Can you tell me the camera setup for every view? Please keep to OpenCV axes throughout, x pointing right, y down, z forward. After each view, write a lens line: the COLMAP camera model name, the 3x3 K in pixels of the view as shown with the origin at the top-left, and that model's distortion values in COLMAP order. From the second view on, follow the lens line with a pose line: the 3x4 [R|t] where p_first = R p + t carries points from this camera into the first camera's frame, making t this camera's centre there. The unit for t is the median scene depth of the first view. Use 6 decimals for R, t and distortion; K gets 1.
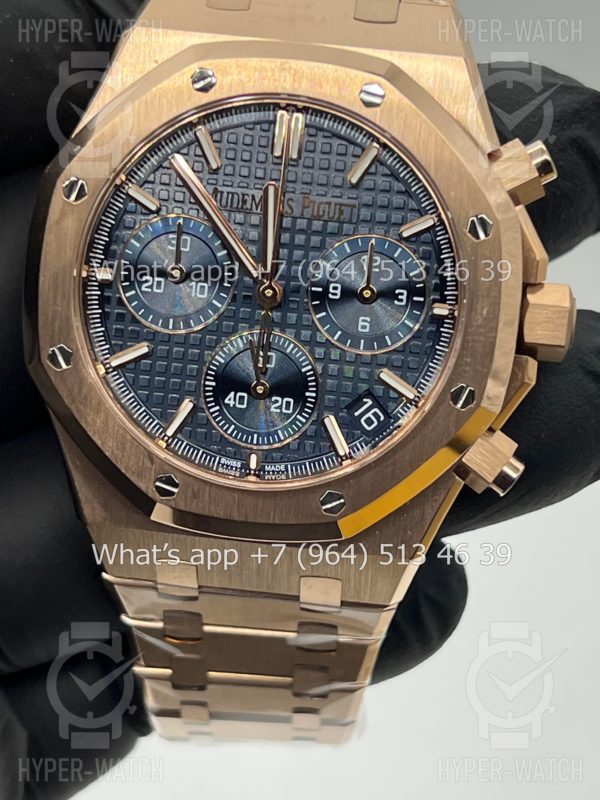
lens RADIAL K [[1887.4, 0, 300.0], [0, 1887.4, 400.0], [0, 0, 1]] dist [0.238428, -0.804453]
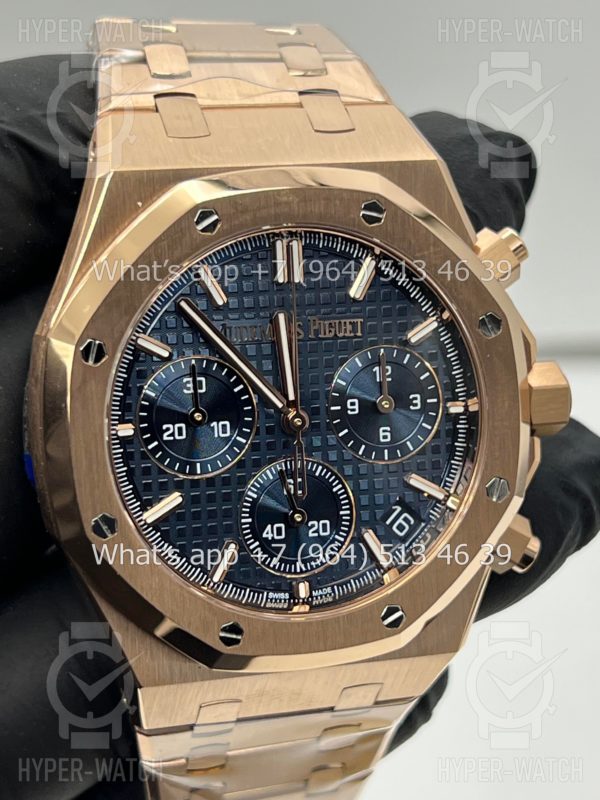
lens RADIAL K [[1887.4, 0, 300.0], [0, 1887.4, 400.0], [0, 0, 1]] dist [0.238428, -0.804453]
pose [[0.928742, -0.172761, 0.328011, -0.333507], [0.155769, 0.984740, 0.077605, -0.142661], [-0.336413, -0.020981, 0.941481, 0.069747]]
